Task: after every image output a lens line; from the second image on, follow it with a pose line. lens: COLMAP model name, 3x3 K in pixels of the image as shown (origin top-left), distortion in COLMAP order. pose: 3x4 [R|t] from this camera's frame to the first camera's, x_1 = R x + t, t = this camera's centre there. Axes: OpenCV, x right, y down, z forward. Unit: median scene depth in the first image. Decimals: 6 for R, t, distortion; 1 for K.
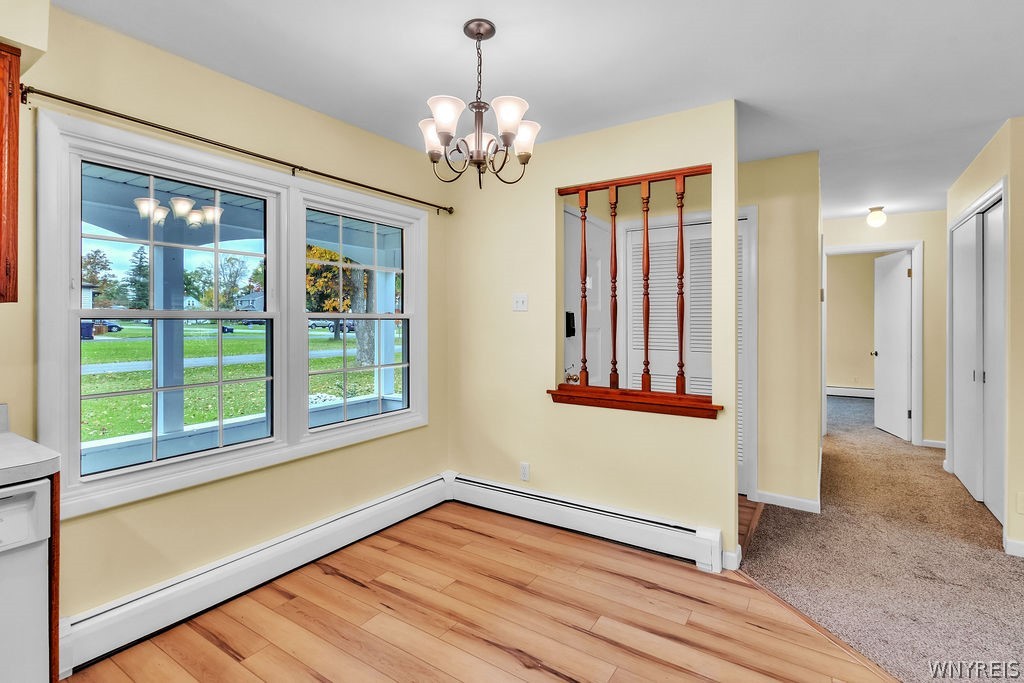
lens RADIAL K [[479.3, 0, 512.9], [0, 479.3, 320.1], [0, 0, 1]] dist [-0.000577, -0.000081]
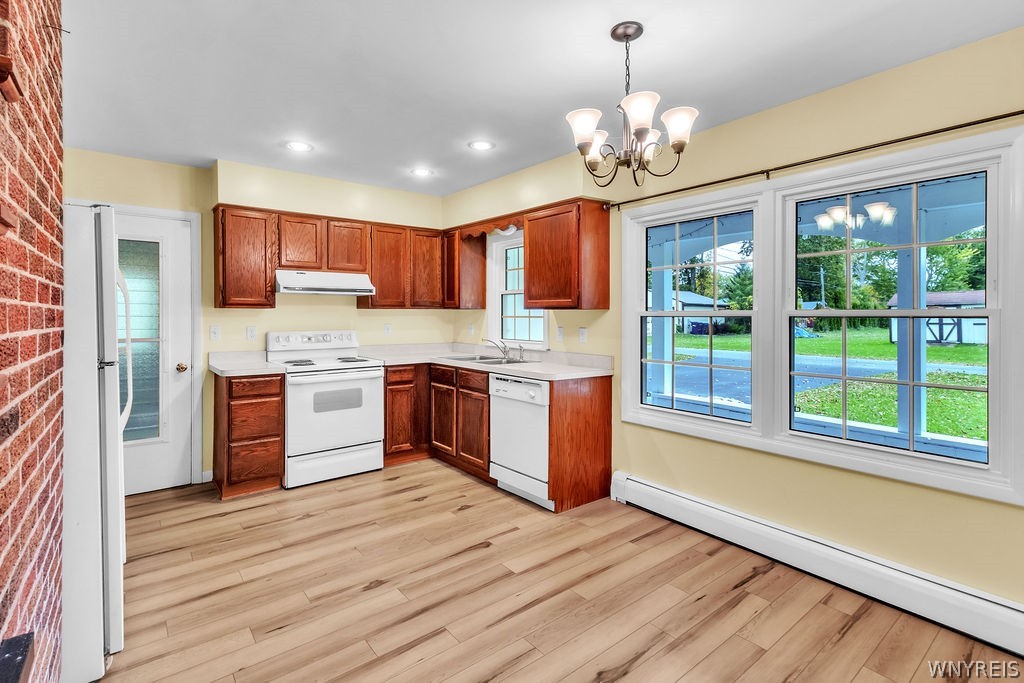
lens RADIAL K [[480.0, 0, 502.2], [0, 480.0, 320.0], [0, 0, 1]] dist [0.000128, 0.000124]
pose [[-0.322717, 0.005720, -0.946478, 0.681888], [-0.006838, 0.999942, 0.008375, -0.001294], [0.946471, 0.009175, -0.322659, 0.751580]]
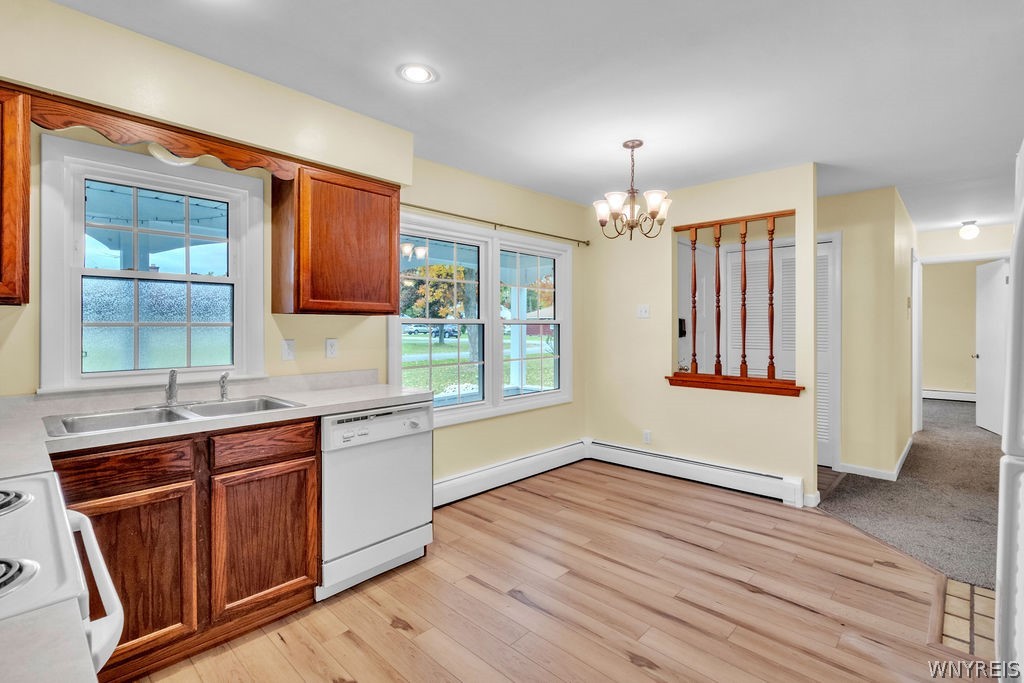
lens RADIAL K [[477.4, 0, 509.2], [0, 477.4, 327.5], [0, 0, 1]] dist [0.000808, -0.000566]
pose [[0.983047, -0.001124, -0.183352, -0.129476], [0.001601, 0.999996, 0.002455, 0.004946], [0.183349, -0.002707, 0.983044, -0.459596]]
